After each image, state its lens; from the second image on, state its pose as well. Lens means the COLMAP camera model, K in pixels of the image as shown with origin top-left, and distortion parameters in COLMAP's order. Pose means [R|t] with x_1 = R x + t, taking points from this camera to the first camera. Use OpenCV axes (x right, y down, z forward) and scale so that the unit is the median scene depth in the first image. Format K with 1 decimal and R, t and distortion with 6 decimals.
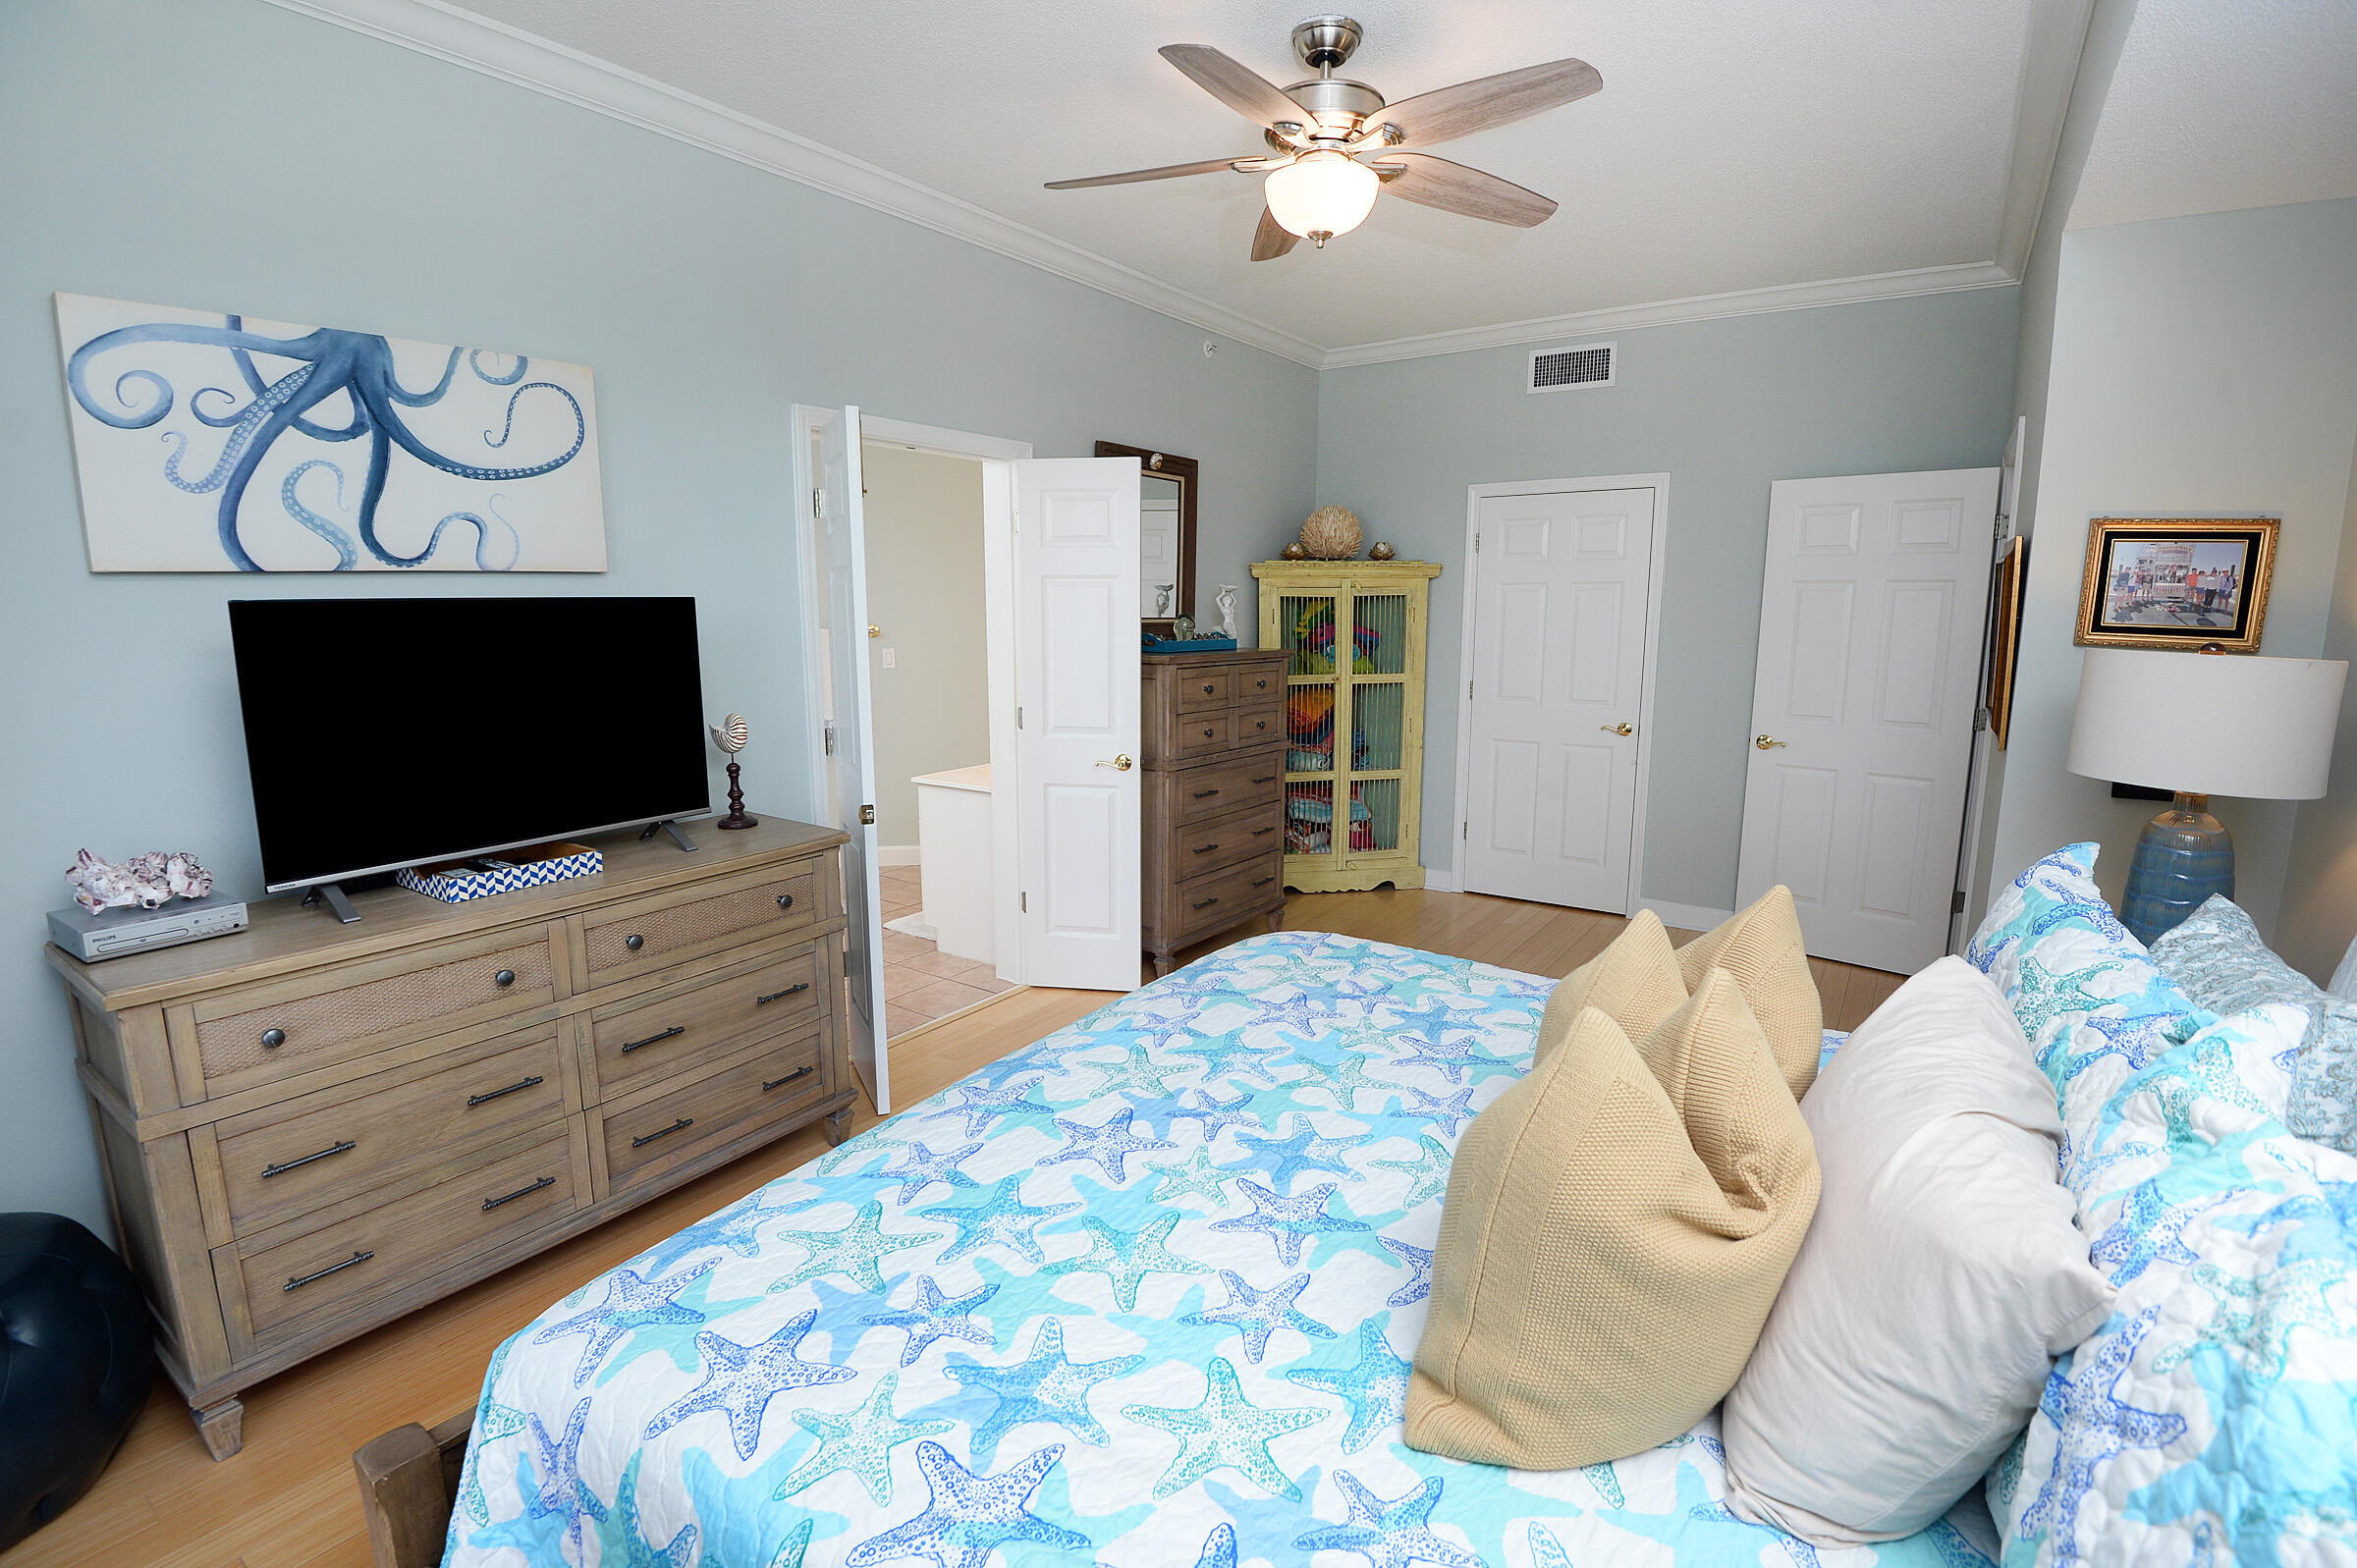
lens RADIAL K [[1089.9, 0, 1179.5], [0, 1089.9, 783.0], [0, 0, 1]] dist [-0.029182, -0.007238]
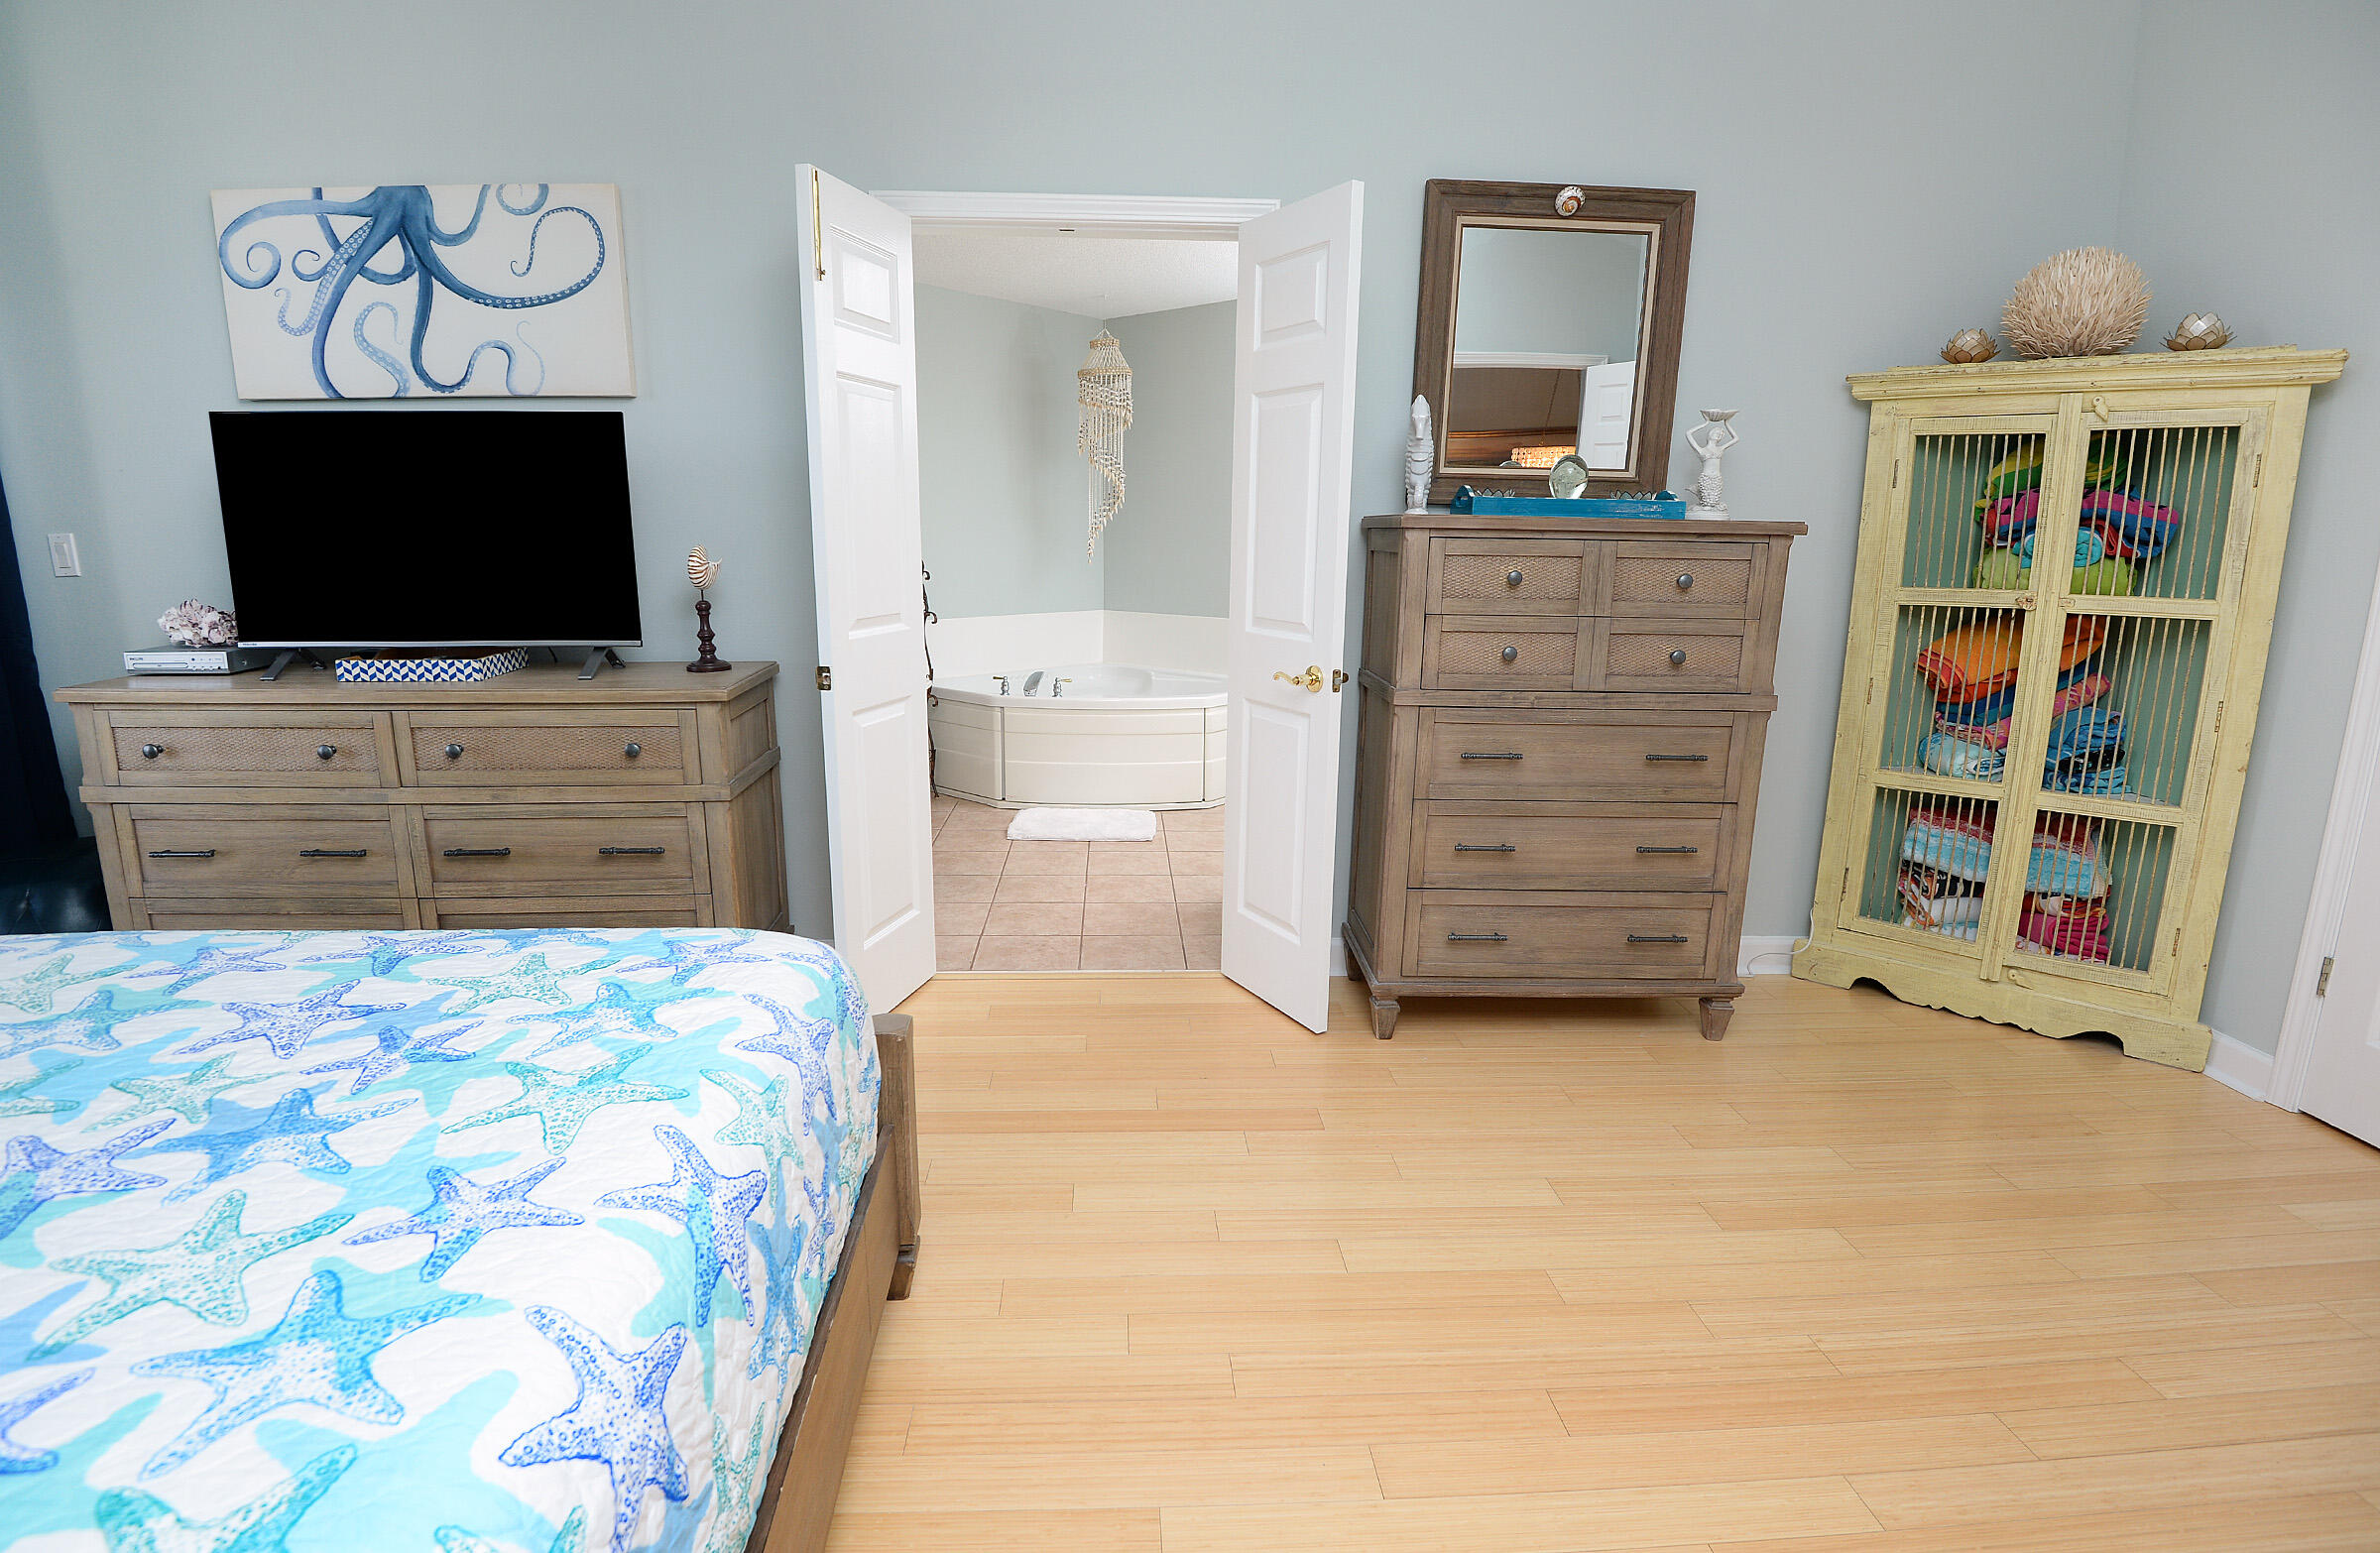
lens RADIAL K [[1156.2, 0, 1190.7], [0, 1156.2, 758.2], [0, 0, 1]] dist [-0.026651, -0.006468]
pose [[0.605734, 0.164753, -0.778423, 0.758394], [-0.141384, 0.985046, 0.098466, -0.050191], [0.783005, 0.050412, 0.619969, 0.887634]]
